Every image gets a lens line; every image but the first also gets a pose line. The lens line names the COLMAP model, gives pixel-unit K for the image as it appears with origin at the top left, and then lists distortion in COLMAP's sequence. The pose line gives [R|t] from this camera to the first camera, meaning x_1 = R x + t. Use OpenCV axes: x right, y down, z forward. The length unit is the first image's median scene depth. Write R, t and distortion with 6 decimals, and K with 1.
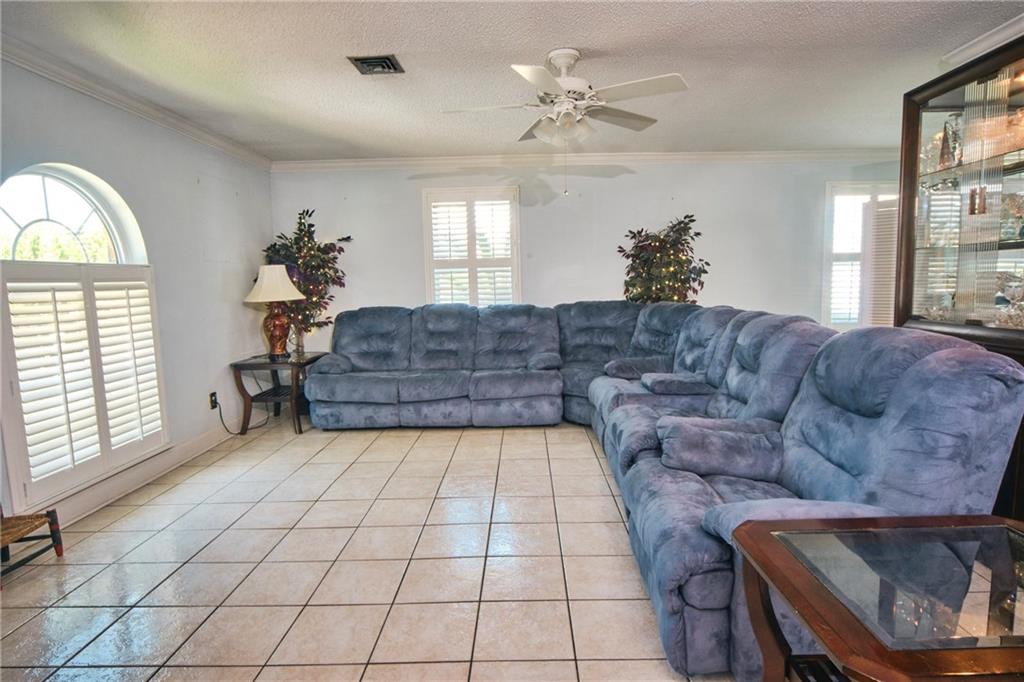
lens RADIAL K [[546.7, 0, 519.0], [0, 546.7, 338.9], [0, 0, 1]] dist [0.000088, -0.002234]
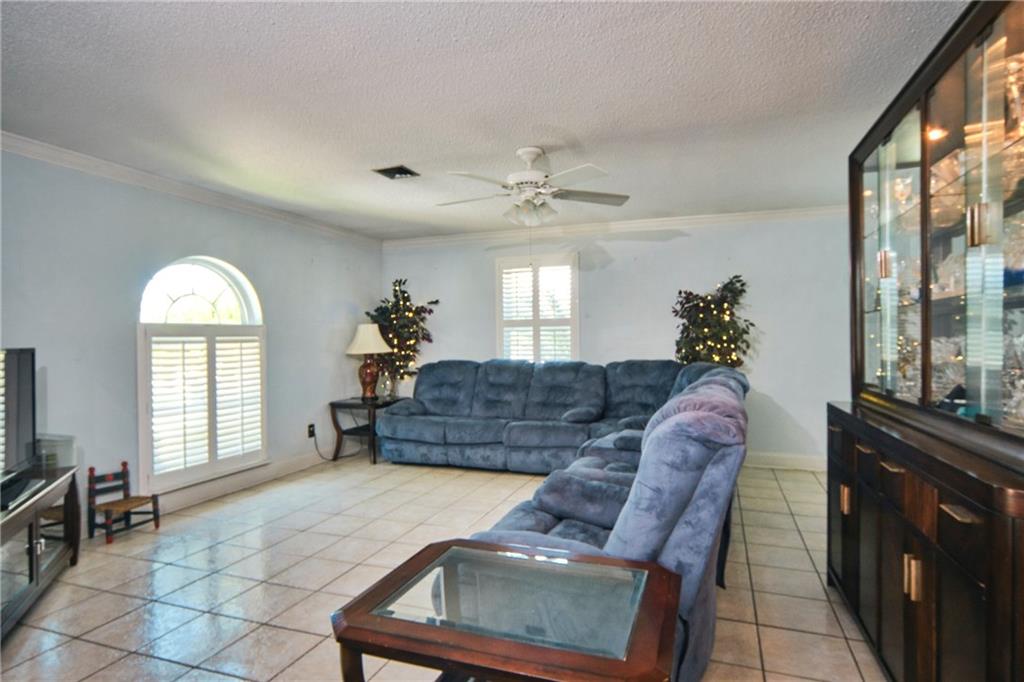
lens RADIAL K [[546.7, 0, 526.1], [0, 546.7, 338.1], [0, 0, 1]] dist [0.000088, -0.002234]
pose [[0.945751, 0.012677, -0.324644, 0.286222], [-0.045742, 0.994481, -0.094422, -0.002989], [0.321655, 0.104149, 0.941112, -0.046852]]
